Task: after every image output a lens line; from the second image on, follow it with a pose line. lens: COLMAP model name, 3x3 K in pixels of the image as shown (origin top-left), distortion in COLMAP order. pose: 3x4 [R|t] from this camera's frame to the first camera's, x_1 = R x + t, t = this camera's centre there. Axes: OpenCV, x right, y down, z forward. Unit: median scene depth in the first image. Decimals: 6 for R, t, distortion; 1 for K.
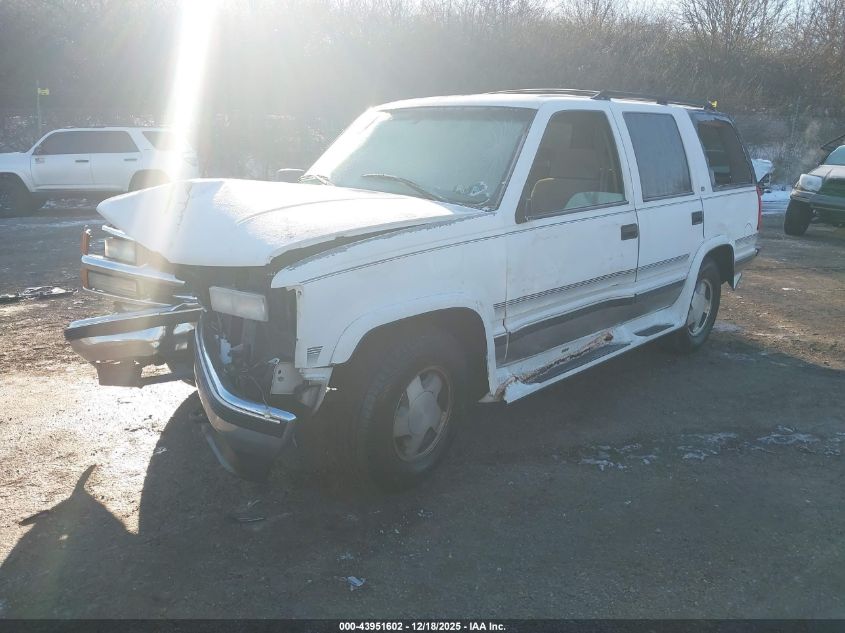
lens RADIAL K [[658.1, 0, 422.5], [0, 658.1, 316.5], [0, 0, 1]] dist [0.027470, 0.001240]
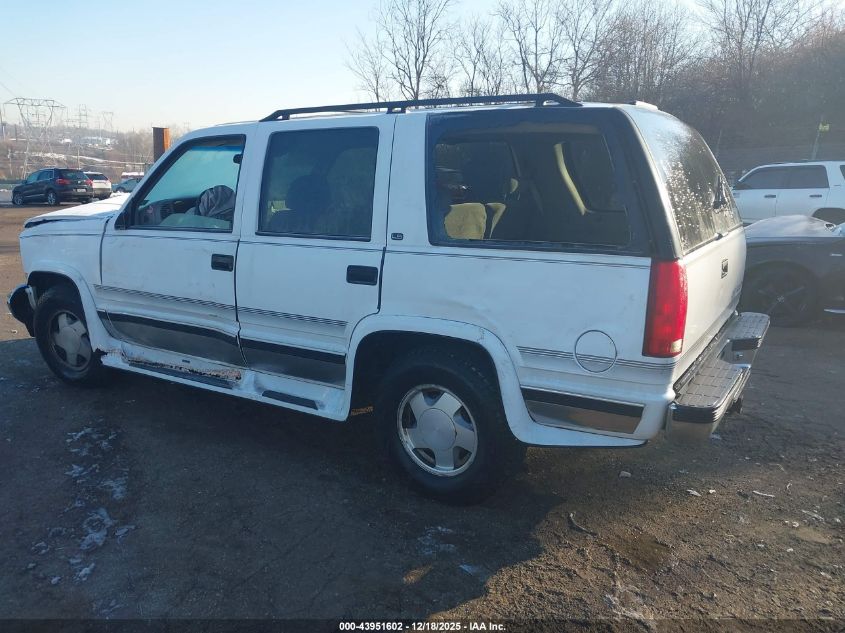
lens RADIAL K [[672.3, 0, 422.5], [0, 672.3, 316.5], [0, 0, 1]] dist [0.087503, -0.117697]
pose [[0.208017, 0.192934, -0.958908, 1.257157], [-0.251758, 0.957884, 0.138114, -0.249945], [0.945170, 0.212683, 0.247829, 1.016592]]
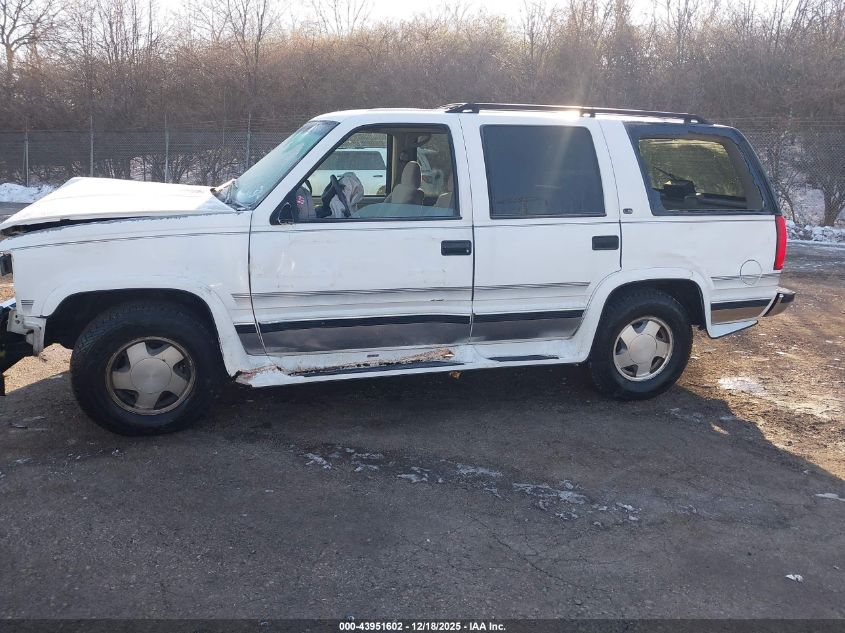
lens RADIAL K [[672.3, 0, 422.5], [0, 672.3, 316.5], [0, 0, 1]] dist [0.087503, -0.117697]
pose [[0.868926, 0.132886, -0.476769, 0.735128], [-0.143133, 0.989590, 0.014956, -0.034424], [0.473794, 0.055246, 0.878901, 0.107144]]
